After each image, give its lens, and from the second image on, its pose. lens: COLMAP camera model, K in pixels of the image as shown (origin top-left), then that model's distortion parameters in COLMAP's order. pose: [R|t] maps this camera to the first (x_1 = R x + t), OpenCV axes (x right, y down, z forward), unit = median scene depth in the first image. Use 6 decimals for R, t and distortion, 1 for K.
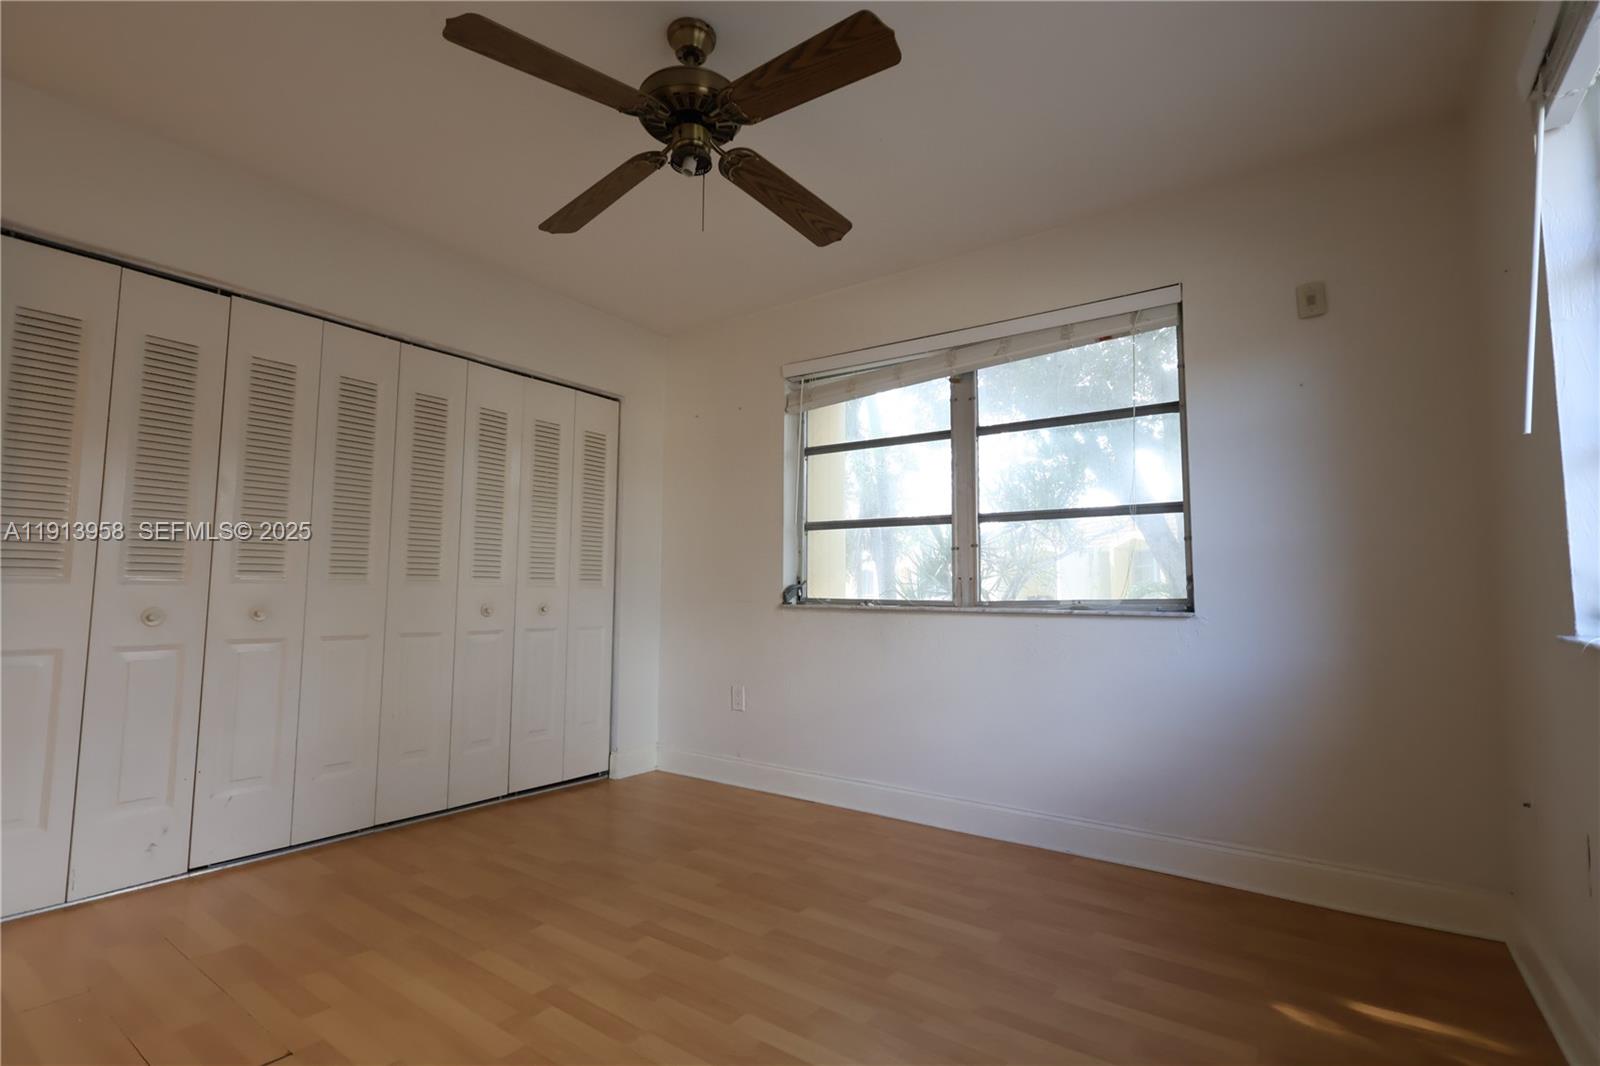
lens RADIAL K [[736.2, 0, 794.1], [0, 736.2, 531.1], [0, 0, 1]] dist [-0.001813, 0.000761]
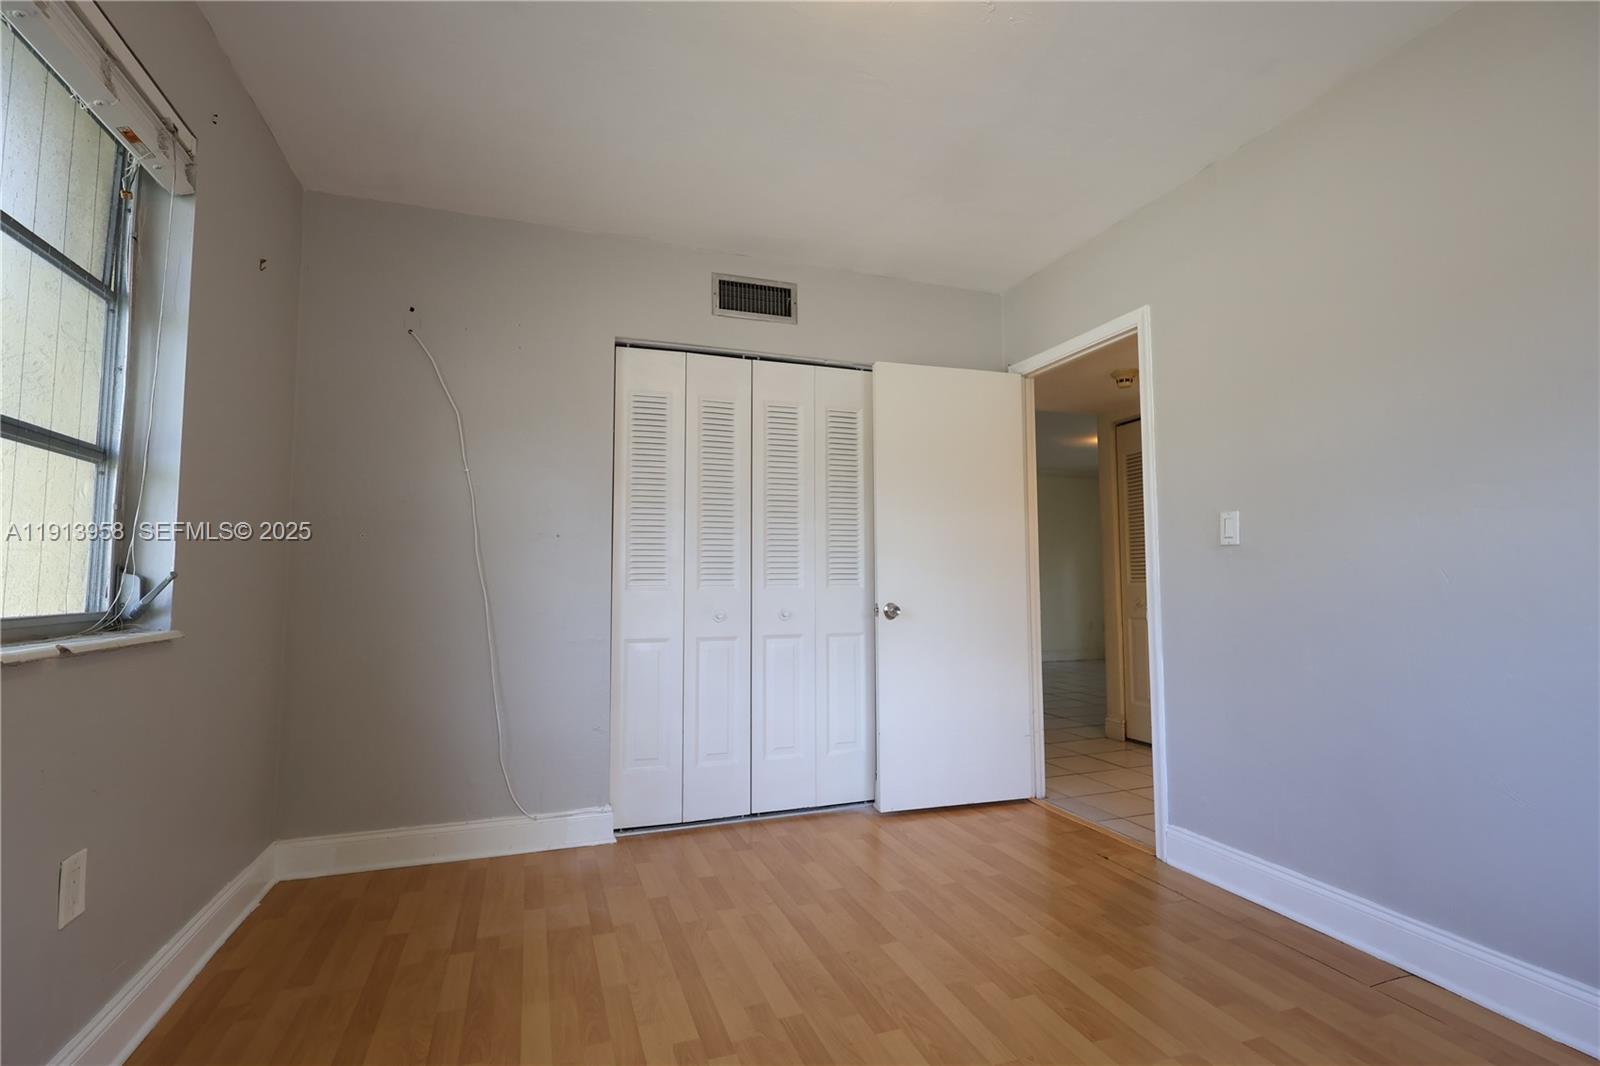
lens RADIAL K [[747.4, 0, 800.9], [0, 747.4, 543.8], [0, 0, 1]] dist [0.000029, 0.000259]
pose [[0.829092, -0.048432, -0.557010, 0.114249], [0.057241, 0.998359, -0.001605, 0.013463], [0.556174, -0.030553, 0.830504, 0.150565]]
